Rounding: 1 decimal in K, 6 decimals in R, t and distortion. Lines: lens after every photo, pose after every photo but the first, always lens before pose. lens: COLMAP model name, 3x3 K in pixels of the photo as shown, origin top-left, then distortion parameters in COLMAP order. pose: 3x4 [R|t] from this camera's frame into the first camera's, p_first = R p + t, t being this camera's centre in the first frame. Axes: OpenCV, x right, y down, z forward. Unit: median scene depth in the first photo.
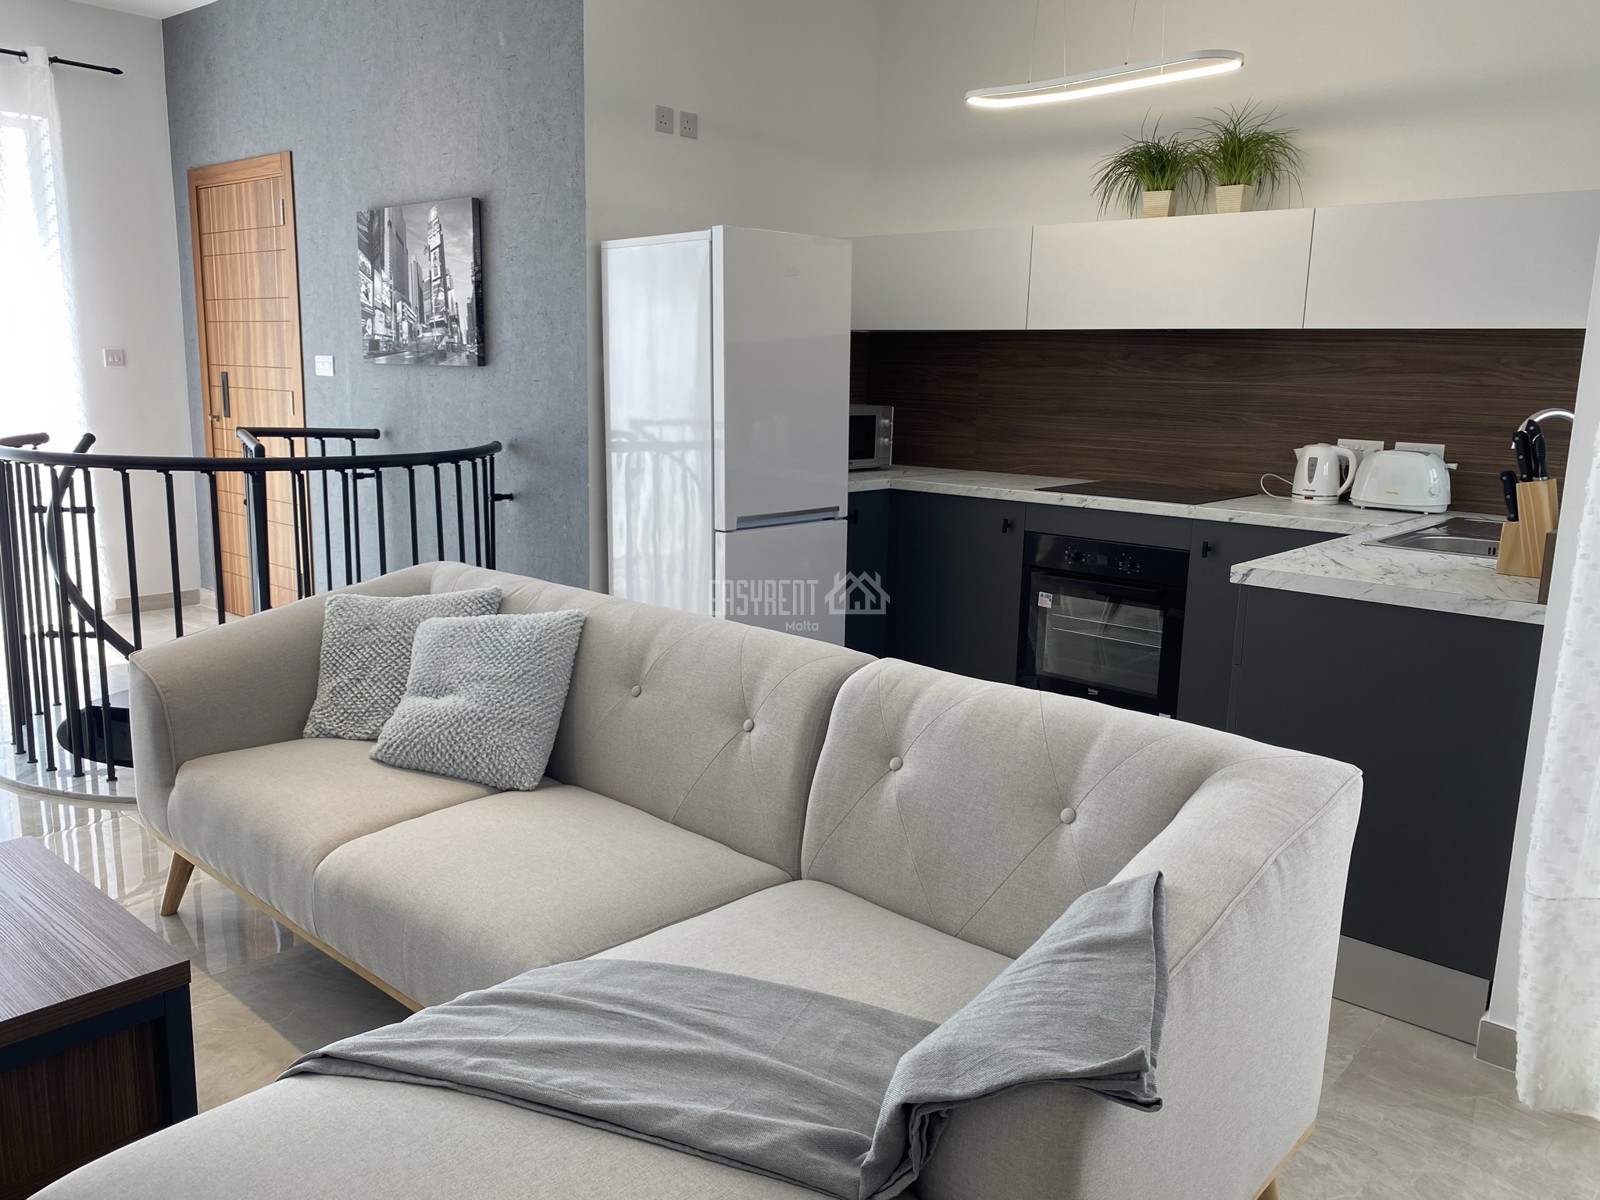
lens RADIAL K [[1229.2, 0, 800.0], [0, 1229.2, 600.0], [0, 0, 1]] dist [-0.004667, -0.006462]
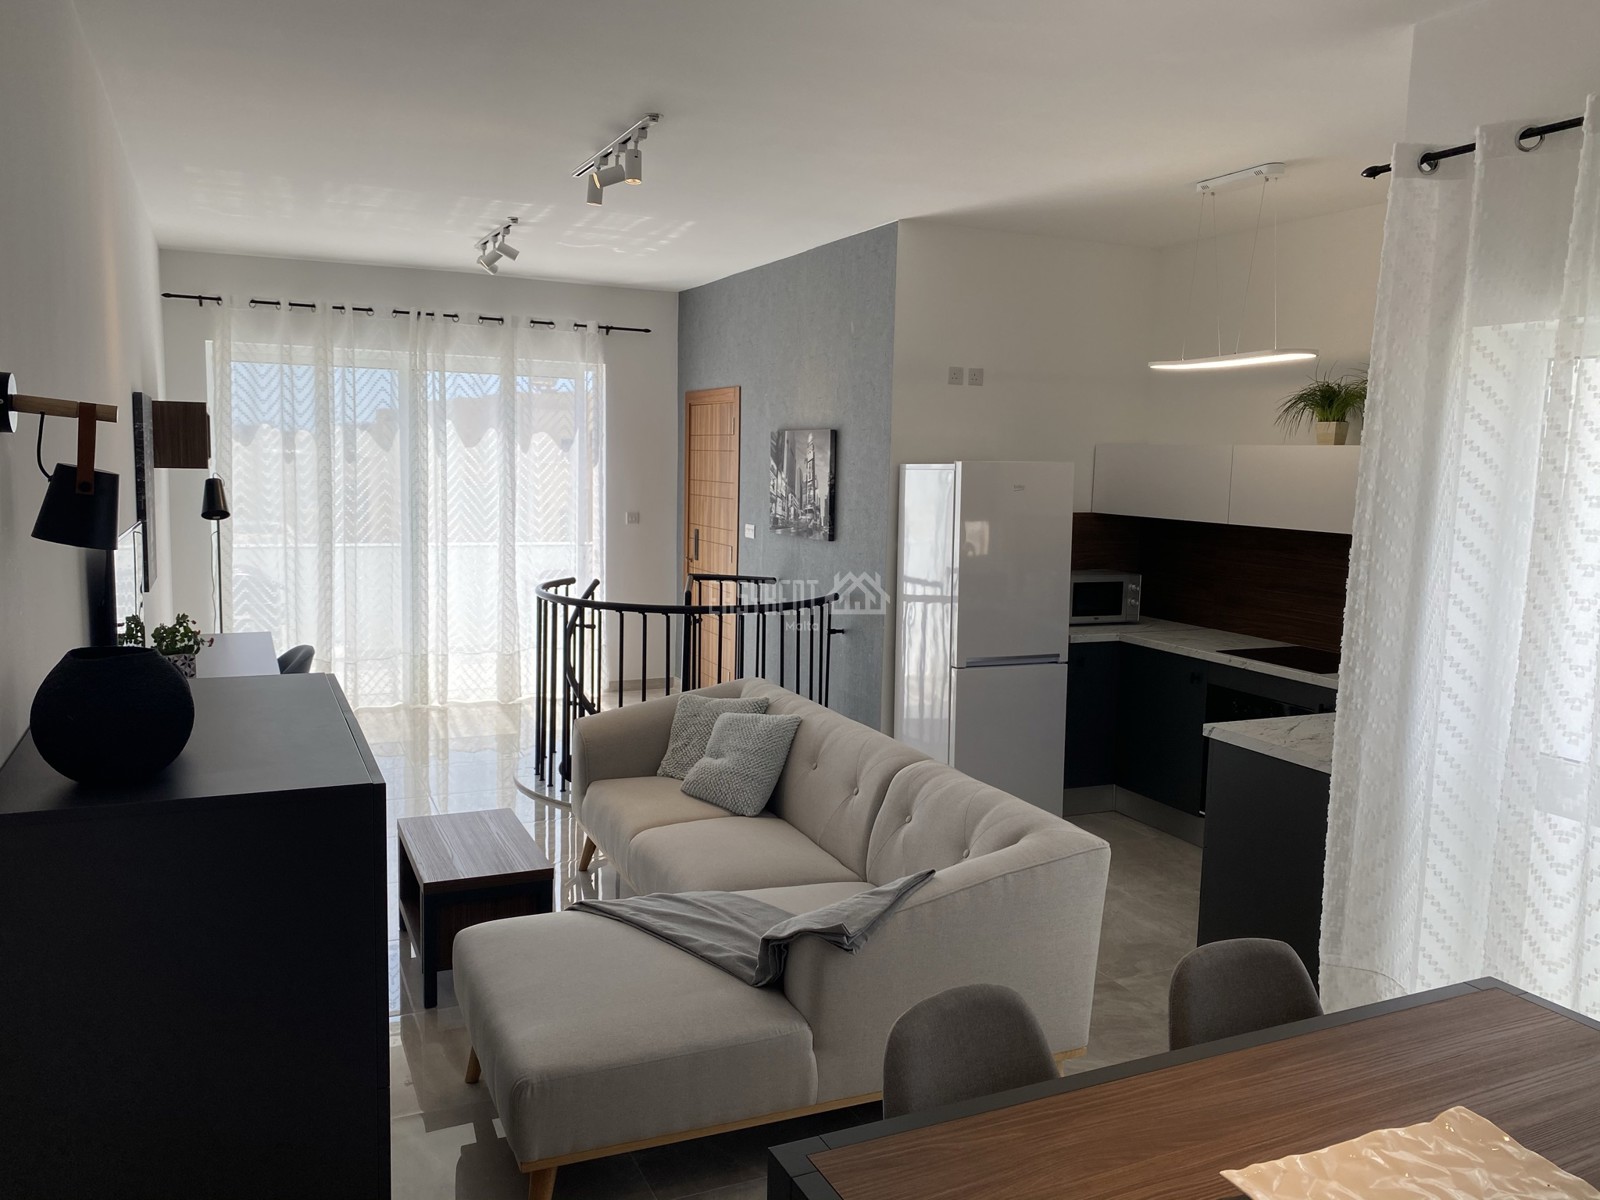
lens RADIAL K [[1197.3, 0, 800.0], [0, 1197.3, 600.0], [0, 0, 1]] dist [0.011601, -0.004396]
pose [[0.913704, 0.043574, -0.404037, 0.290136], [-0.077002, 0.994787, -0.066852, -0.024087], [0.399017, 0.092195, 0.912297, -0.310769]]
